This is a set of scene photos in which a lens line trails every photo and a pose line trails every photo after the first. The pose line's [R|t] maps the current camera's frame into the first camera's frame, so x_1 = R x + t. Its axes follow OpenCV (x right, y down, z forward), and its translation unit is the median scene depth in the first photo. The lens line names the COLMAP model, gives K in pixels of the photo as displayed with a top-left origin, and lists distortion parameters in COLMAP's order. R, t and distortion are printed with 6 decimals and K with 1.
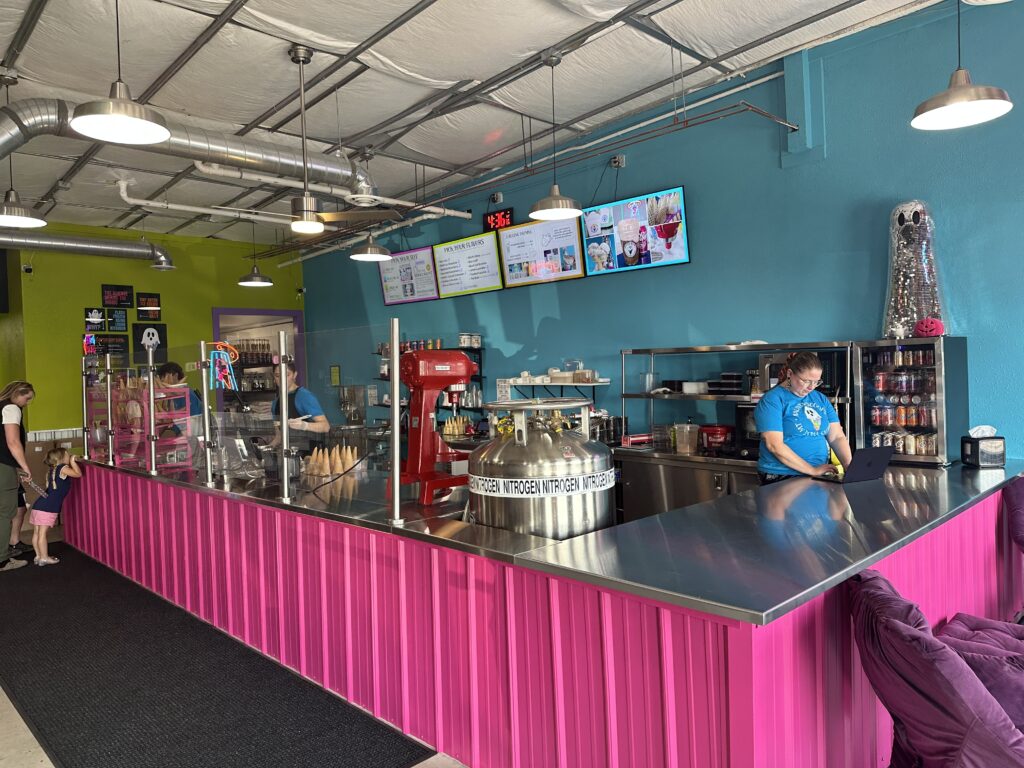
lens RADIAL K [[706.3, 0, 492.3], [0, 706.3, 371.0], [0, 0, 1]] dist [-0.002191, -0.000829]
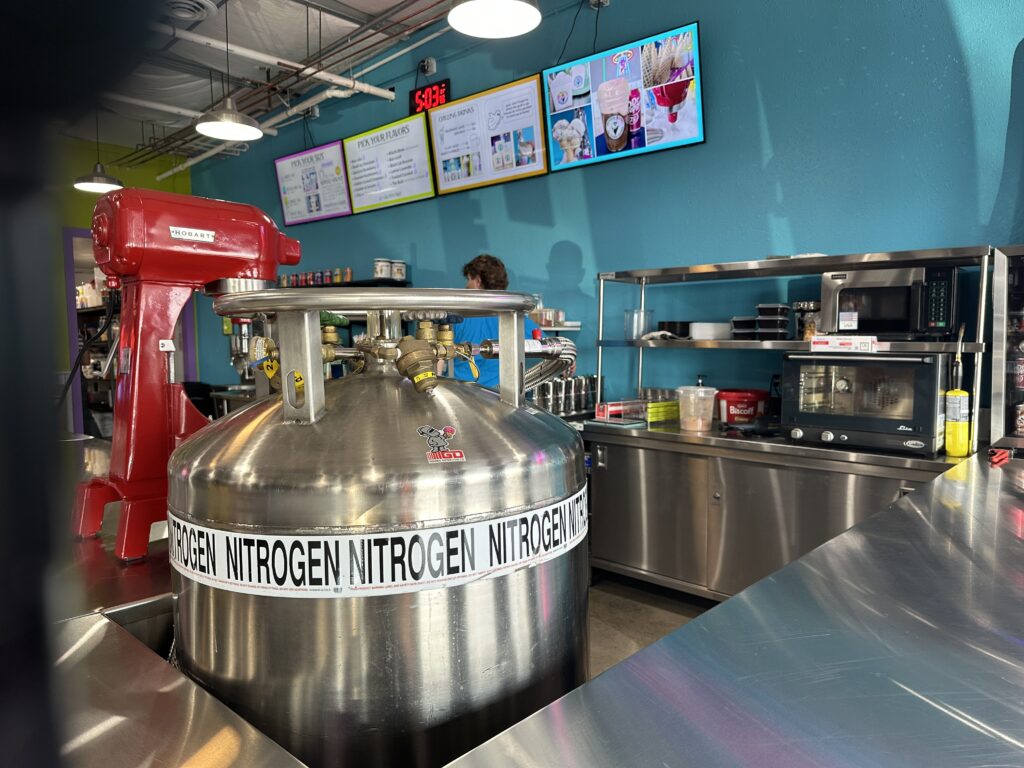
lens RADIAL K [[716.8, 0, 512.0], [0, 716.8, 384.0], [0, 0, 1]] dist [-0.117029, 0.000081]
pose [[0.997256, 0.017994, 0.071811, 0.053891], [-0.022530, 0.997768, 0.062867, 0.031617], [-0.070520, -0.064313, 0.995435, 0.324452]]
